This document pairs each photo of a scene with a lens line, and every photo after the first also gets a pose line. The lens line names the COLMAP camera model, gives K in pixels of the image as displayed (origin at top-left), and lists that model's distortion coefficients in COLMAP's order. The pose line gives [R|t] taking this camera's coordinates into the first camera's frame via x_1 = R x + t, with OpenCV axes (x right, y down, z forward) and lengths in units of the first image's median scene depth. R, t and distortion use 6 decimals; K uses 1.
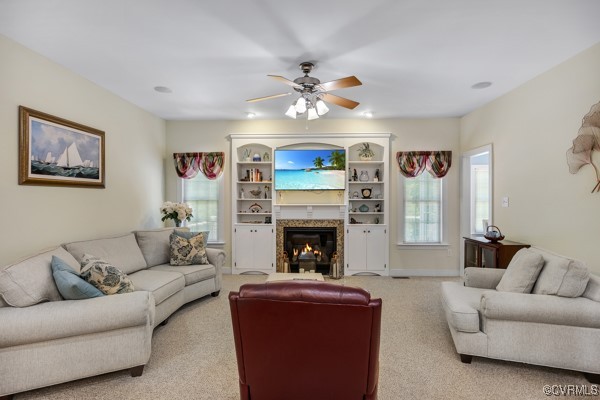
lens RADIAL K [[299.3, 0, 298.9], [0, 299.3, 200.5], [0, 0, 1]] dist [0.000275, 0.000170]
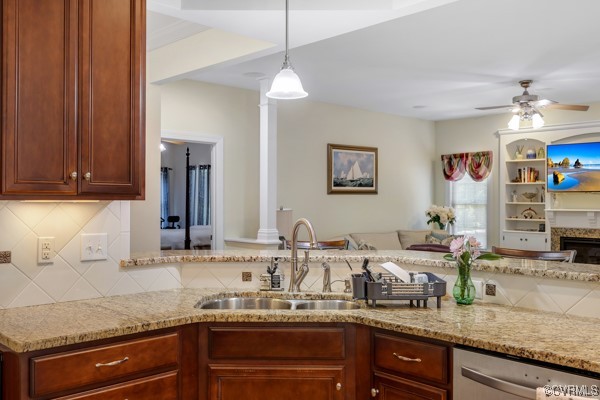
lens RADIAL K [[588.8, 0, 298.9], [0, 588.8, 198.8], [0, 0, 1]] dist [0.014500, 0.000000]
pose [[0.720811, 0.000089, -0.693132, 0.571482], [-0.001689, 0.999997, -0.001628, -0.012941], [0.693129, 0.002344, 0.720809, -0.693804]]
